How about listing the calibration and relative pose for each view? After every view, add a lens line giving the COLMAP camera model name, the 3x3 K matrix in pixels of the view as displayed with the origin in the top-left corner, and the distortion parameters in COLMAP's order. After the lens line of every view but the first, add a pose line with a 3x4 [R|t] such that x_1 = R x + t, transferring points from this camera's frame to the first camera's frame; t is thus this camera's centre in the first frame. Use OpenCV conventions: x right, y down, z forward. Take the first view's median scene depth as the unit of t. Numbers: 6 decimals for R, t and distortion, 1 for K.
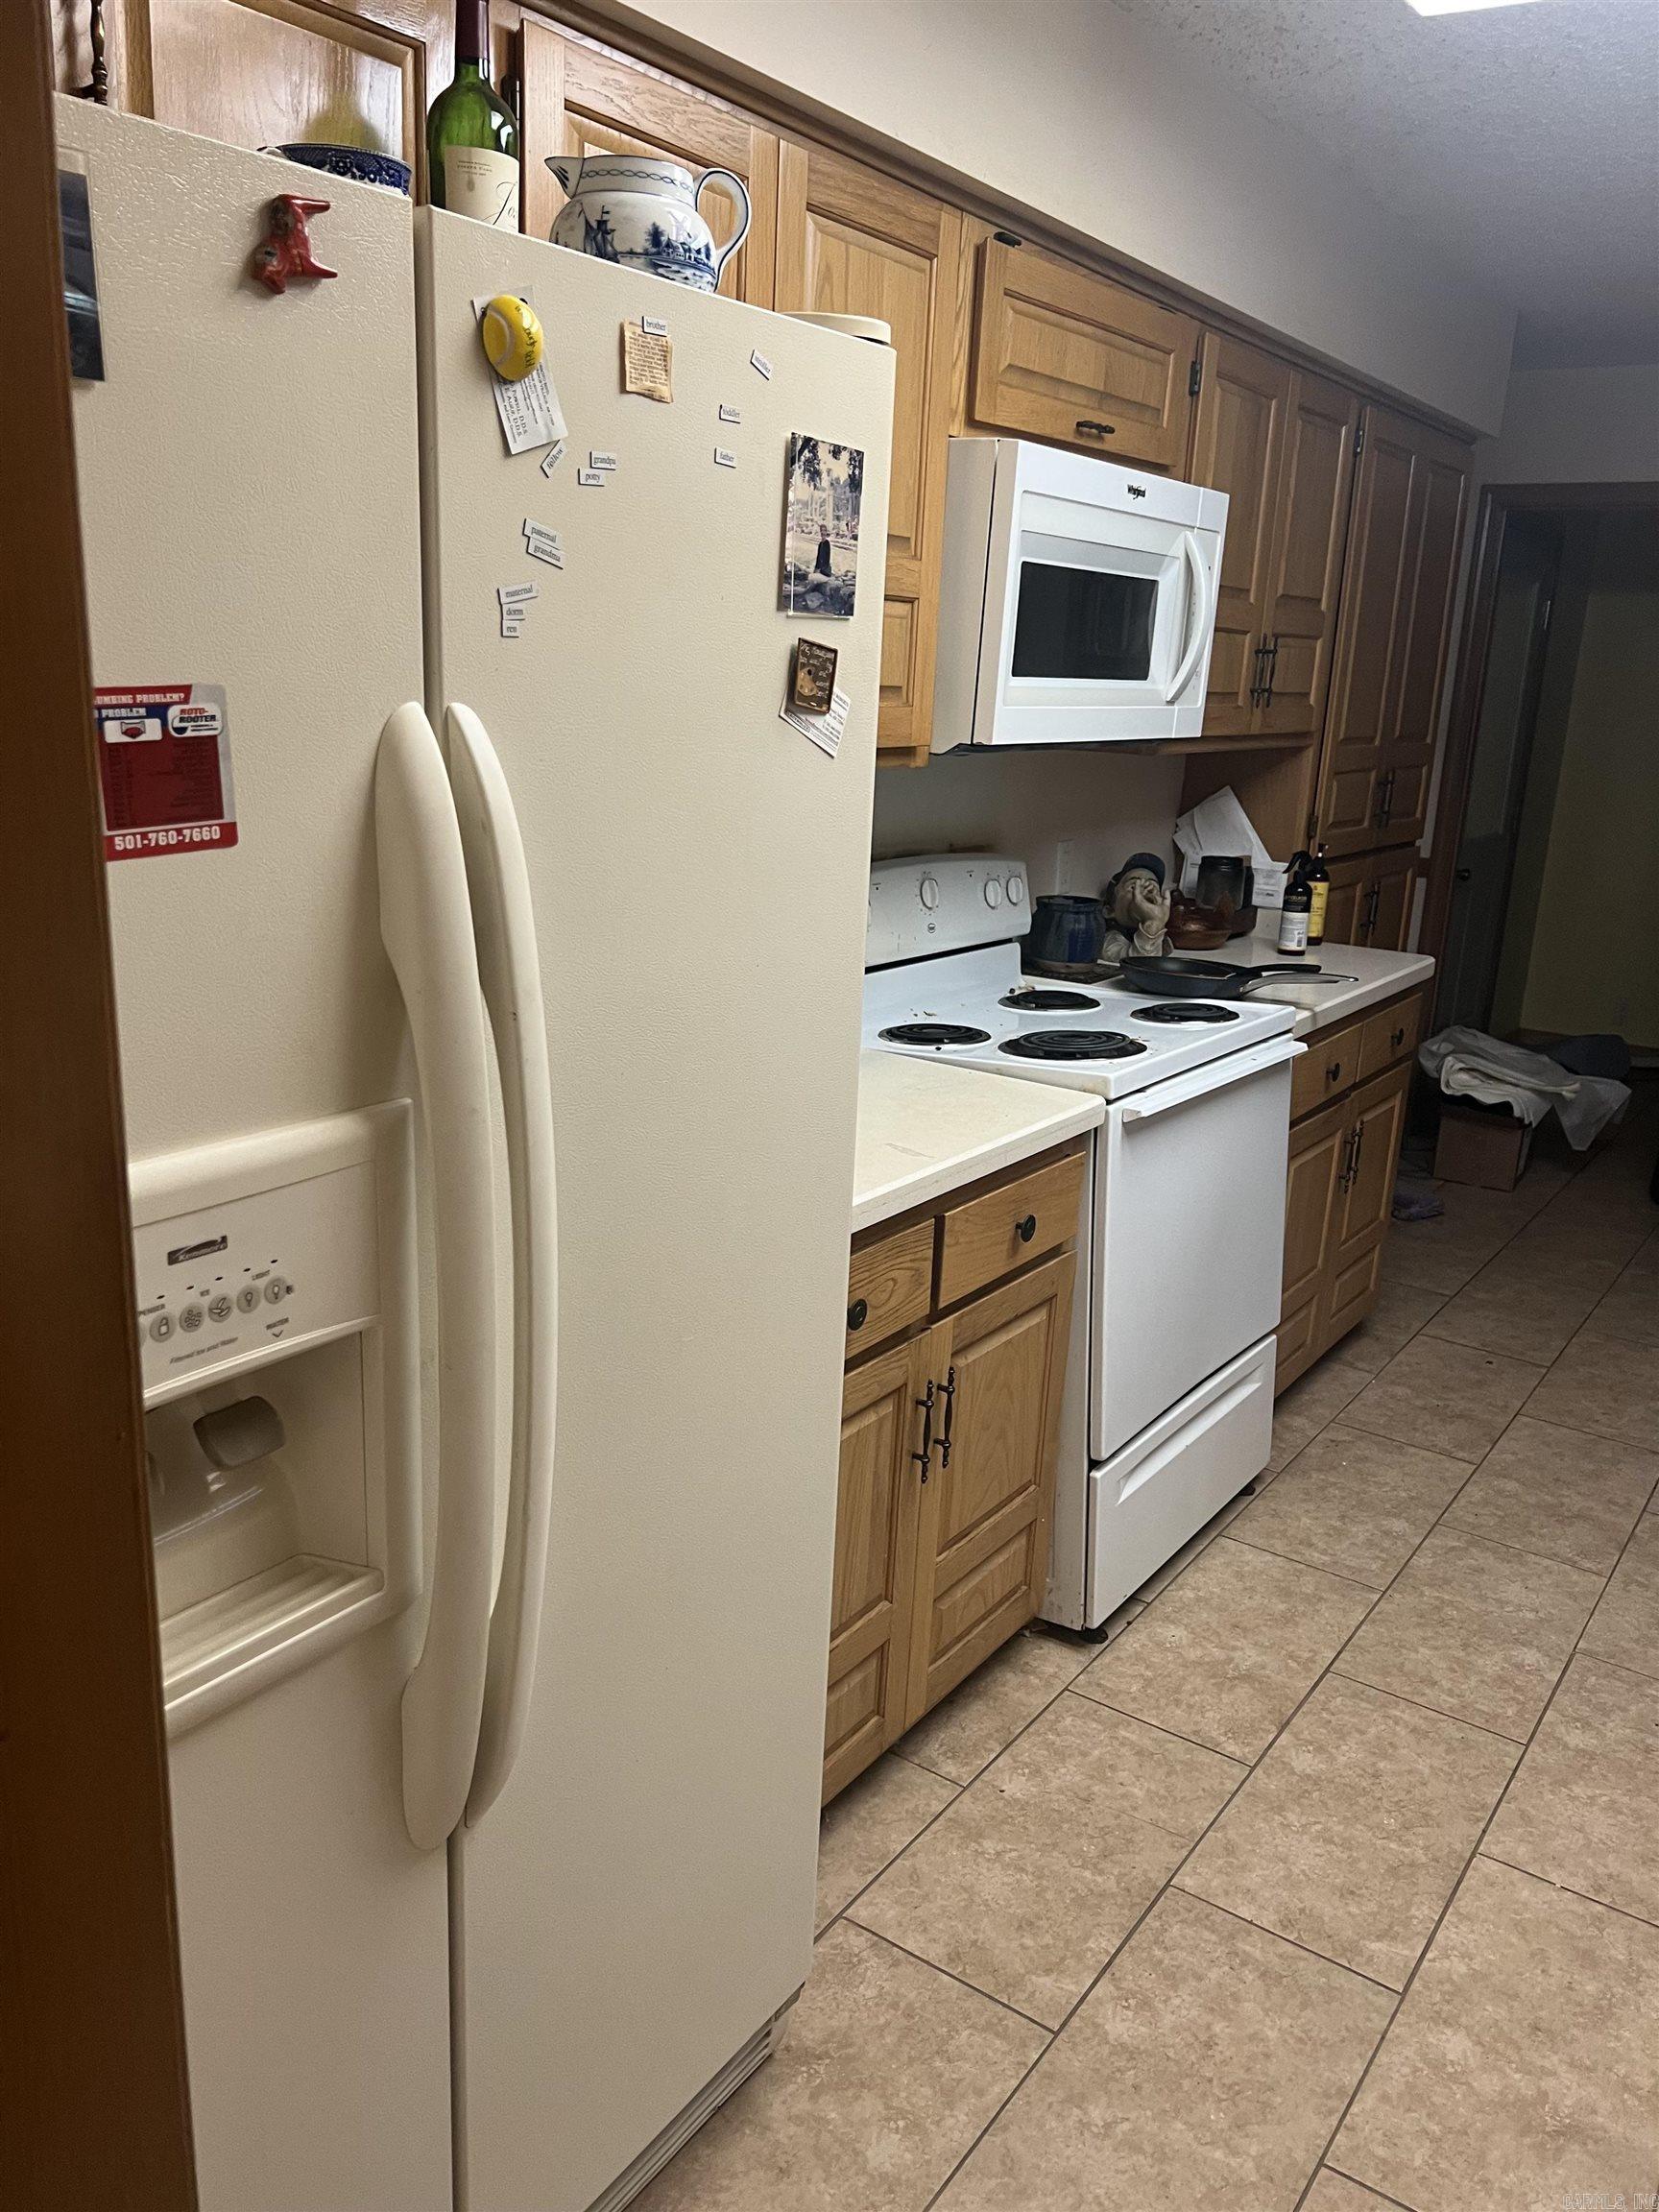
lens RADIAL K [[1669.5, 0, 831.6], [0, 1669.5, 1129.2], [0, 0, 1]] dist [0.041691, -0.060373]
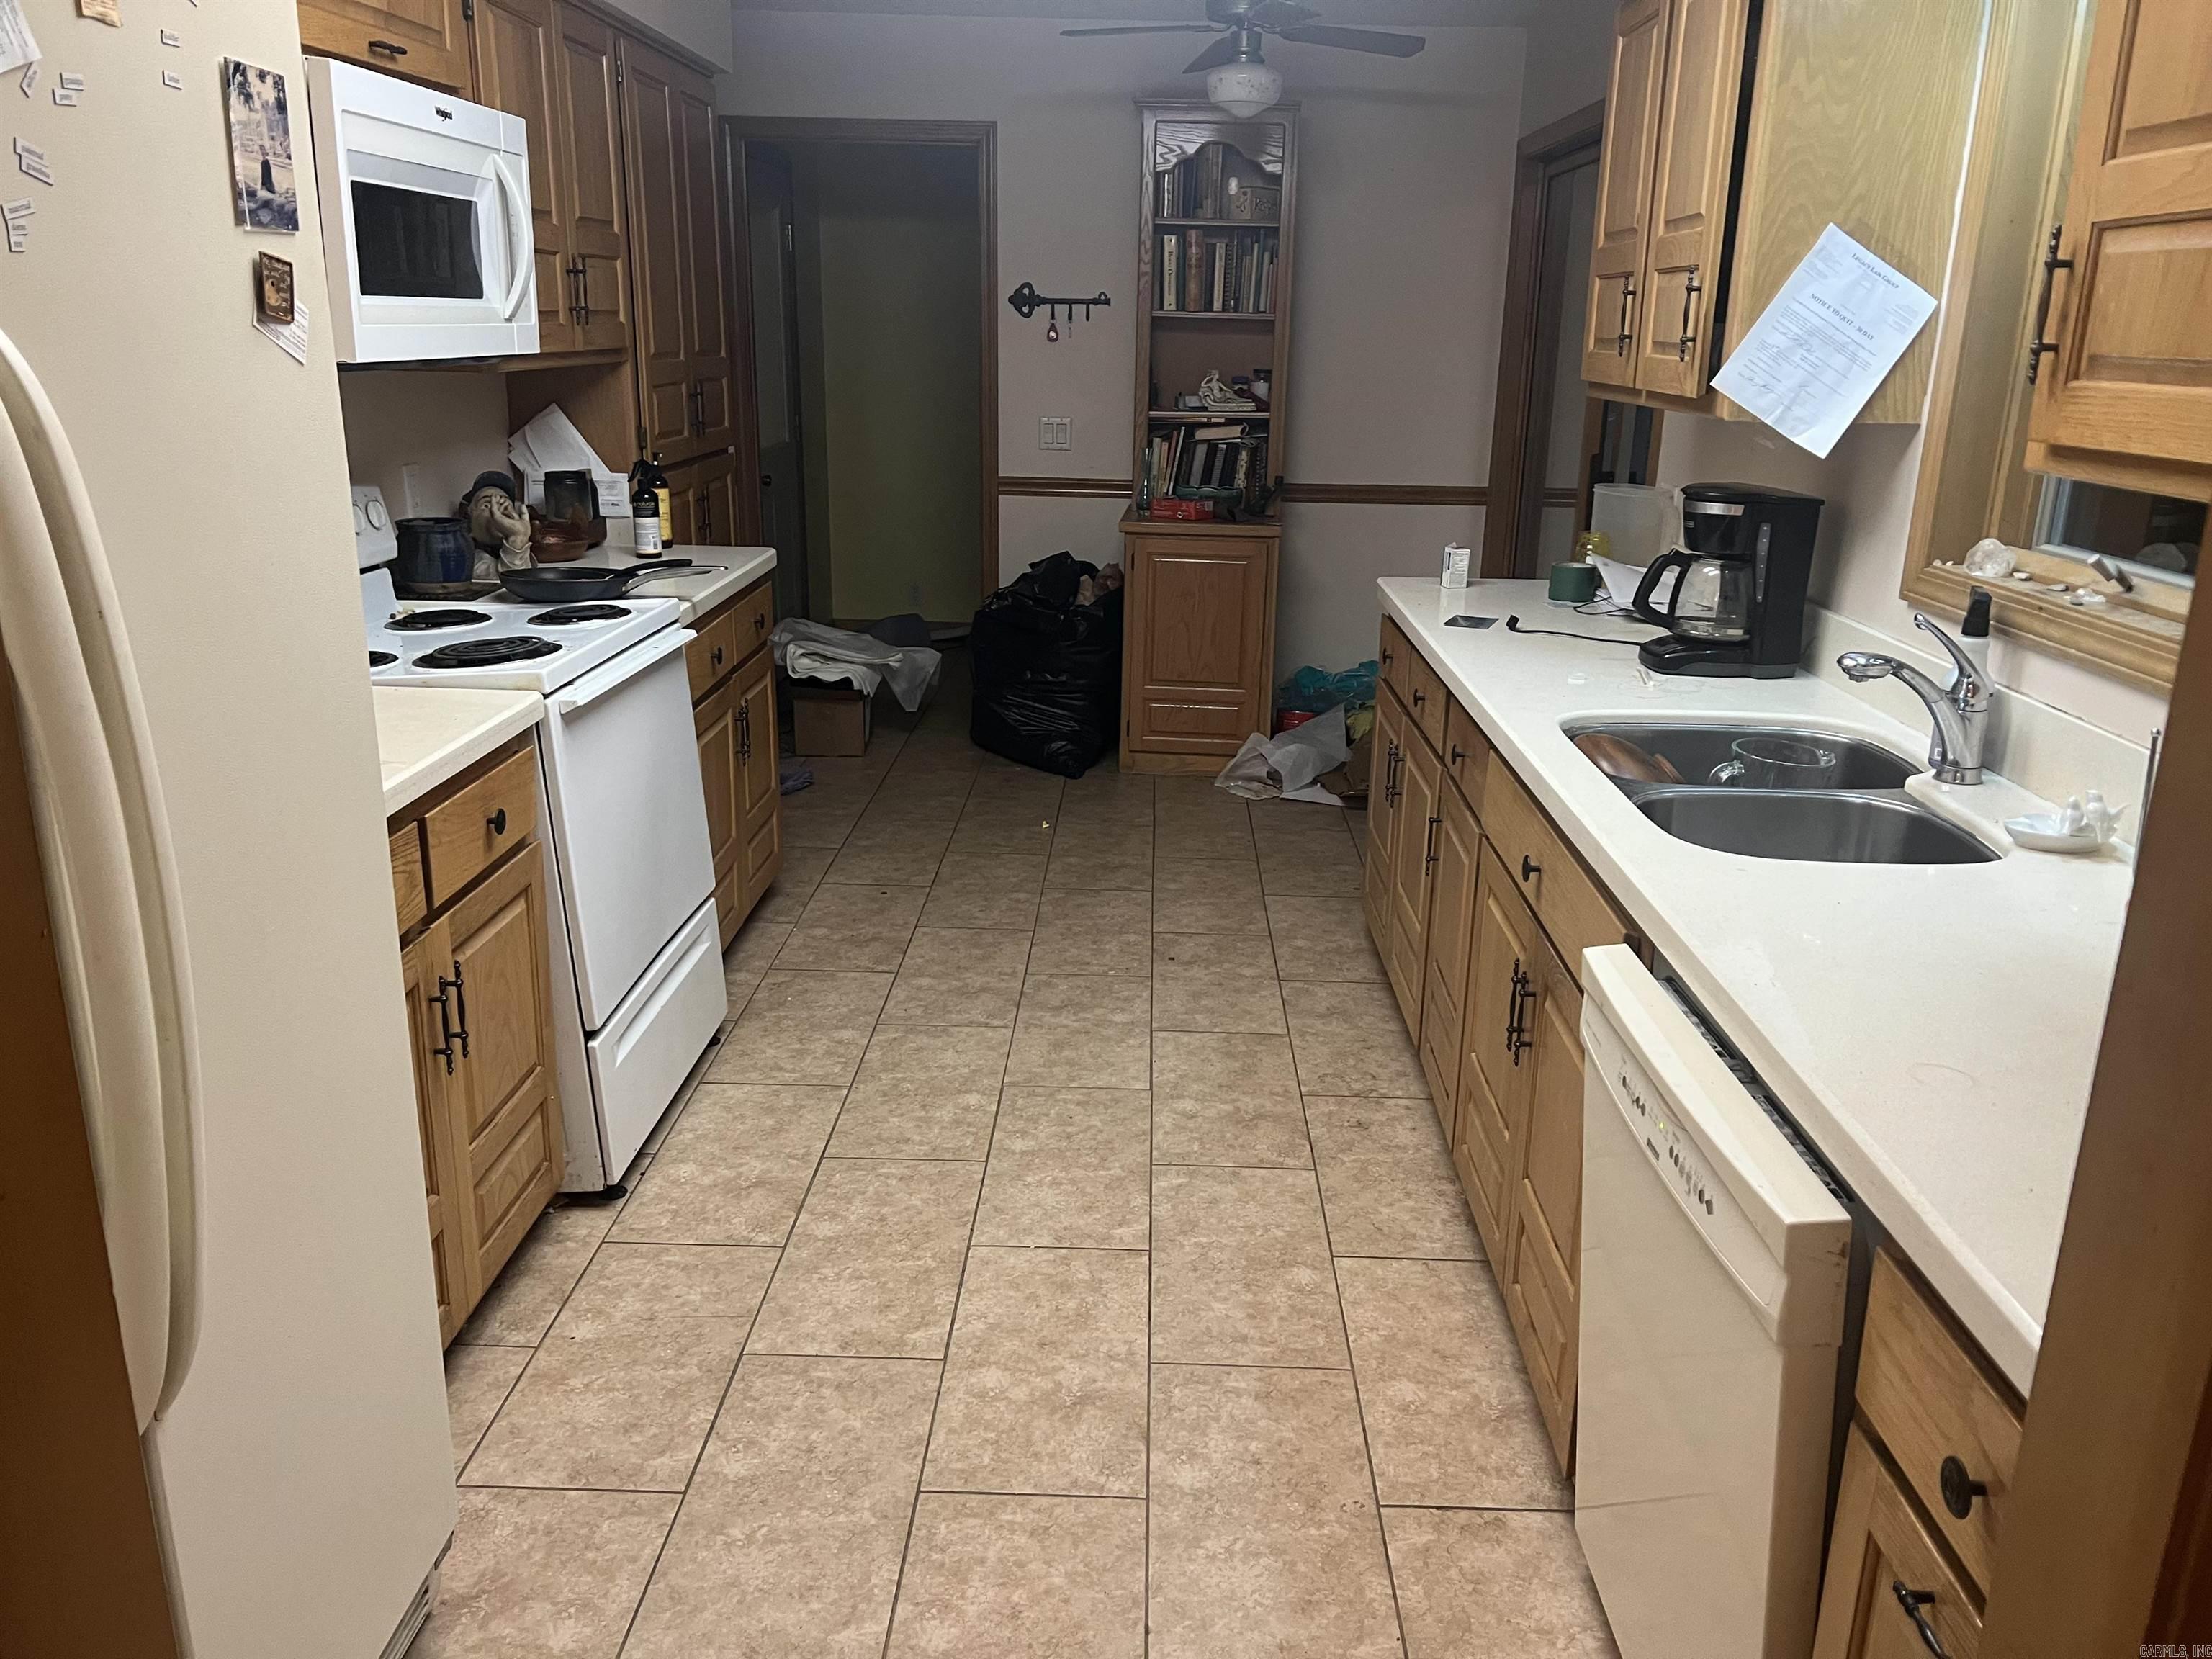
lens RADIAL K [[1669.5, 0, 1124.7], [0, 1669.5, 837.2], [0, 0, 1]] dist [0.041691, -0.060373]
pose [[0.831078, -0.187364, 0.523645, -0.098403], [0.163675, 0.982244, 0.091686, 0.032618], [-0.531526, 0.009509, 0.846989, -0.098384]]
